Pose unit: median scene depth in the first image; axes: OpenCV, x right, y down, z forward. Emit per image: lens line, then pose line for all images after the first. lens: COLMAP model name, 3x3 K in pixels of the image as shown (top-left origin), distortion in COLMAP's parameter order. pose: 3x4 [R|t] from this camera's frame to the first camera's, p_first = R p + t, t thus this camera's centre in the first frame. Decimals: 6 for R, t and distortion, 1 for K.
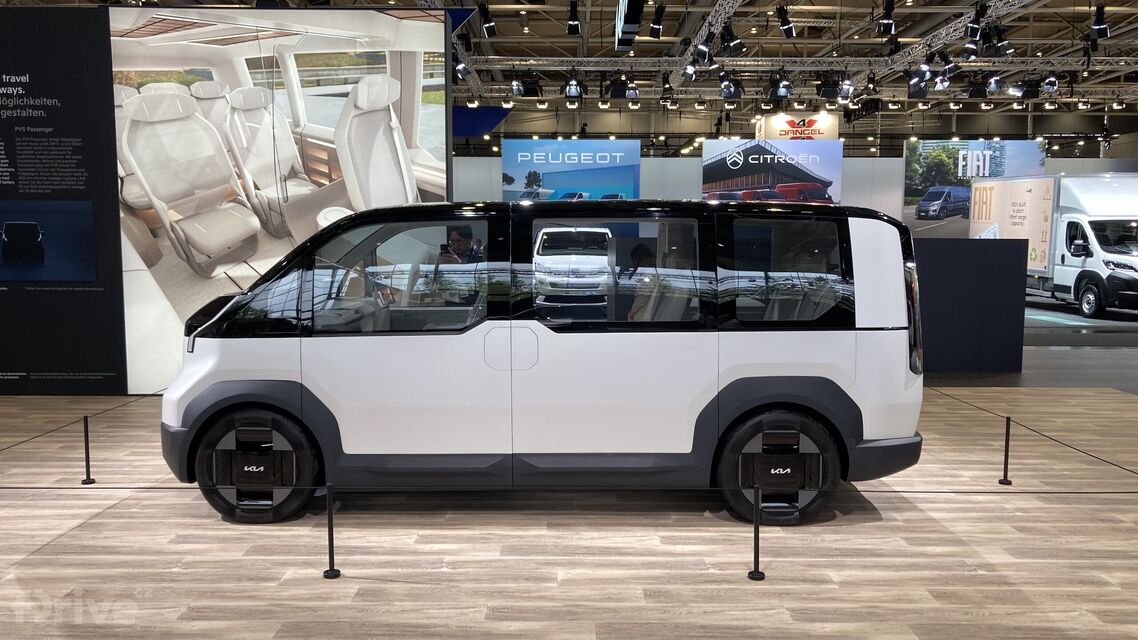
lens RADIAL K [[948.1, 0, 582.4], [0, 948.1, 340.0], [0, 0, 1]] dist [0.010779, 0.004610]
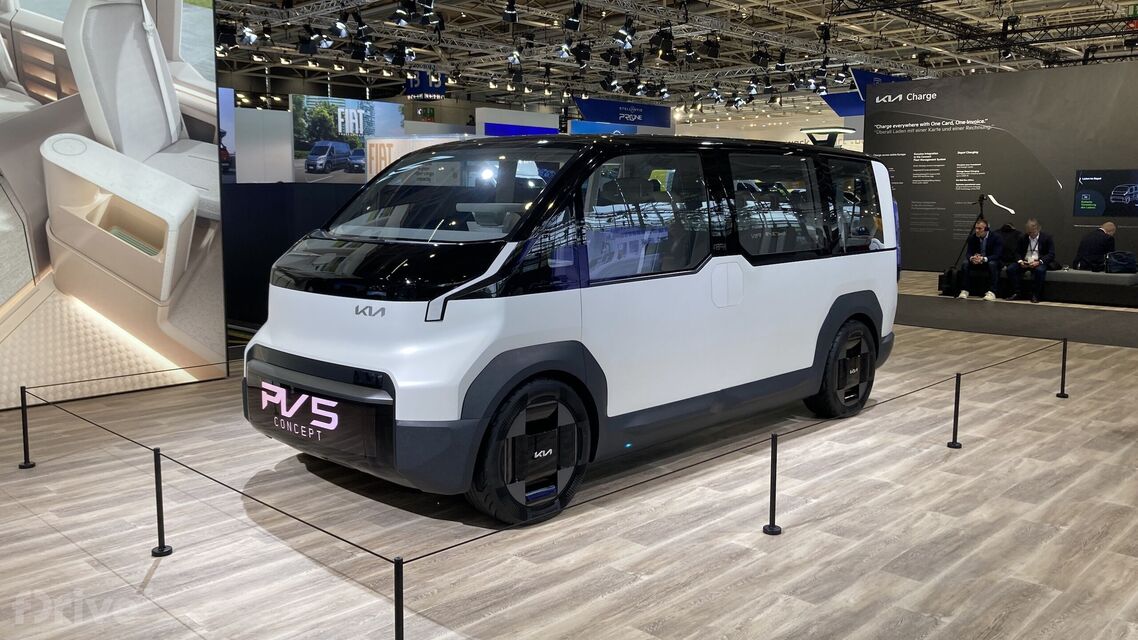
lens RADIAL K [[938.3, 0, 569.0], [0, 938.3, 313.8], [0, 0, 1]] dist [0.012021, -0.001527]
pose [[0.696834, -0.091488, 0.711374, -0.859737], [0.078659, 0.995597, 0.050989, -0.021555], [-0.712906, 0.020425, 0.700962, 0.410917]]
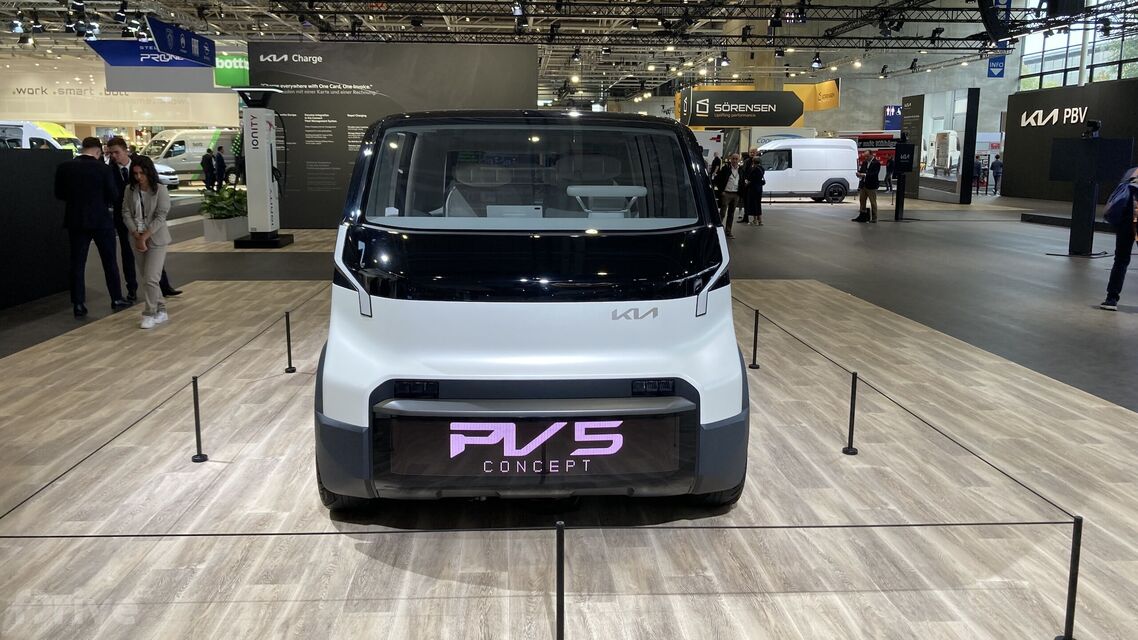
lens RADIAL K [[942.7, 0, 569.1], [0, 942.7, 286.8], [0, 0, 1]] dist [0.015811, -0.005978]
pose [[-0.054454, -0.145604, 0.987843, -1.102027], [0.104372, 0.983062, 0.150653, -0.124423], [-0.993046, 0.111307, -0.038335, 1.124601]]
